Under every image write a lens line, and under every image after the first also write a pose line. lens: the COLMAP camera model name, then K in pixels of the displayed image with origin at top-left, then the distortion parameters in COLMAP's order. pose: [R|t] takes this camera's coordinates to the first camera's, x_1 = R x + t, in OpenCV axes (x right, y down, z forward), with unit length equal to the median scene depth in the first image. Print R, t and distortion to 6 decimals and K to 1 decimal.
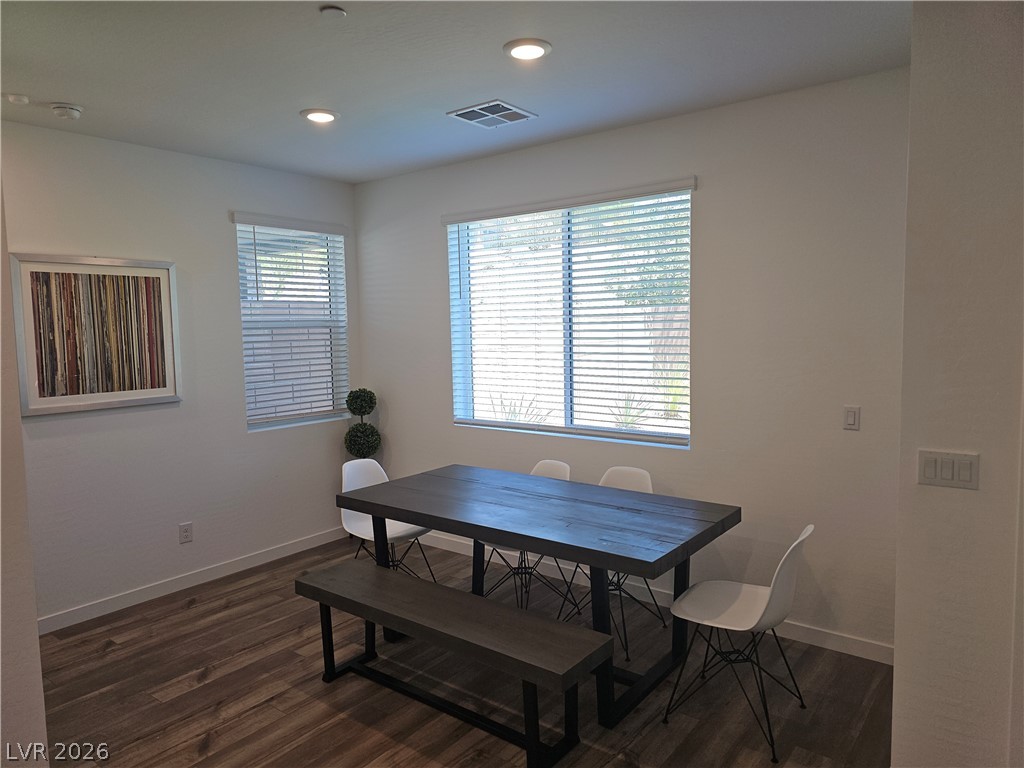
lens RADIAL K [[685.7, 0, 515.4], [0, 685.7, 383.4], [0, 0, 1]] dist [0.071344, -0.065210]
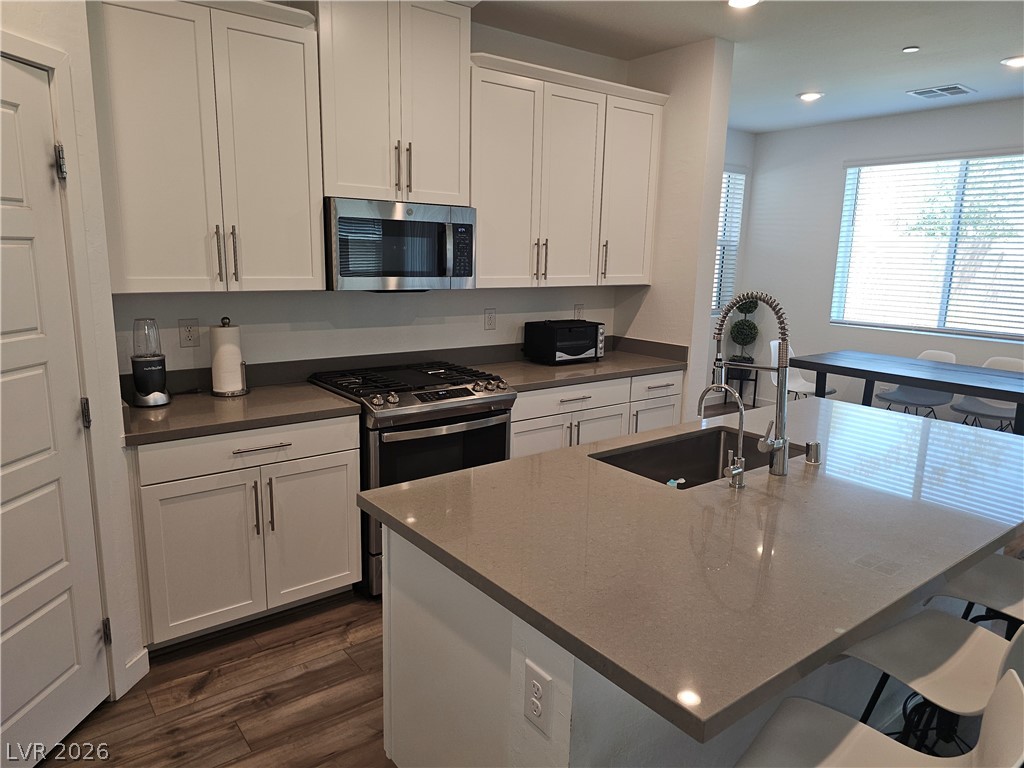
lens RADIAL K [[685.7, 0, 515.3], [0, 685.7, 386.5], [0, 0, 1]] dist [0.071344, -0.065210]
pose [[0.967120, 0.090159, -0.237804, -0.403614], [-0.063621, 0.991090, 0.117013, 0.072456], [0.246235, -0.098037, 0.964239, -0.521864]]
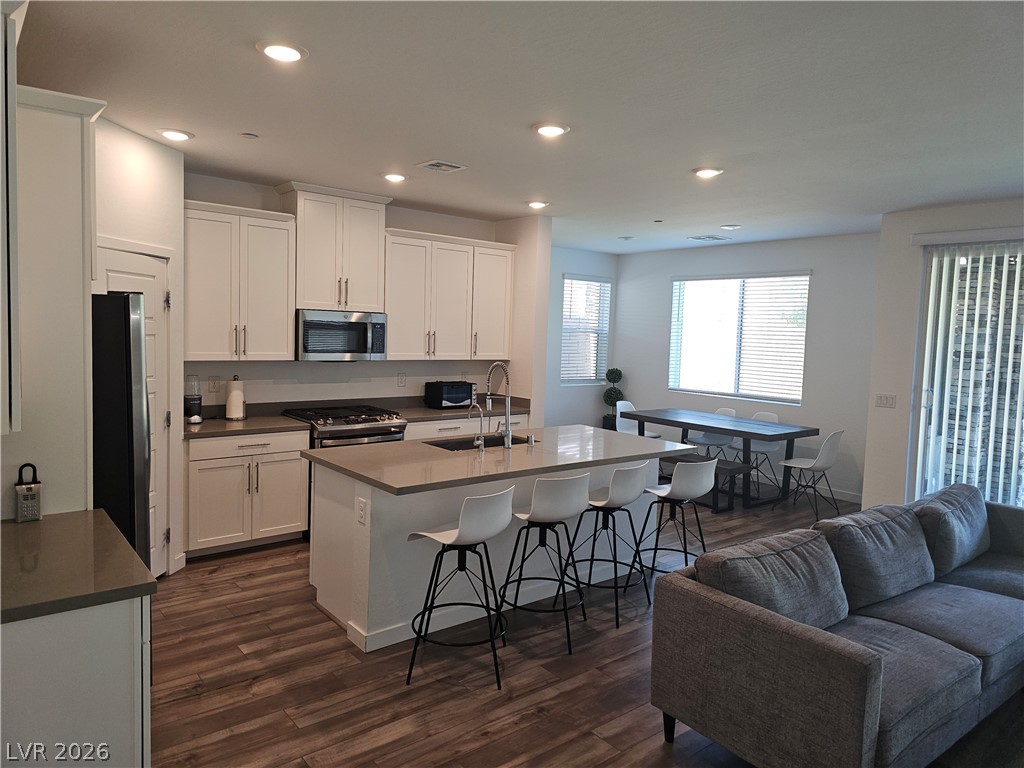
lens RADIAL K [[685.7, 0, 513.9], [0, 685.7, 373.3], [0, 0, 1]] dist [0.071344, -0.065210]
pose [[0.972213, 0.065667, -0.224701, -0.095114], [-0.070922, 0.997363, -0.015389, 0.084364], [0.223098, 0.030898, 0.974306, -1.013820]]
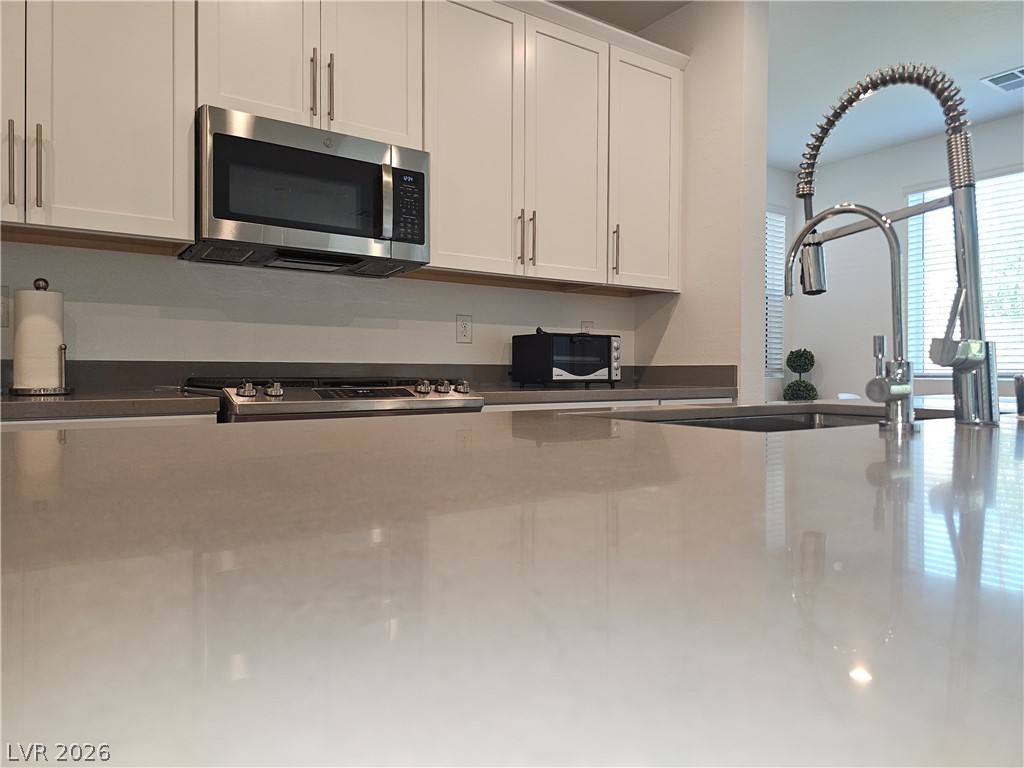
lens RADIAL K [[685.7, 0, 513.4], [0, 685.7, 372.7], [0, 0, 1]] dist [0.071344, -0.065210]
pose [[0.953382, 0.023015, -0.300887, -0.409261], [-0.048033, 0.995949, -0.076013, 0.191241], [0.297918, 0.086922, 0.950626, -0.255380]]
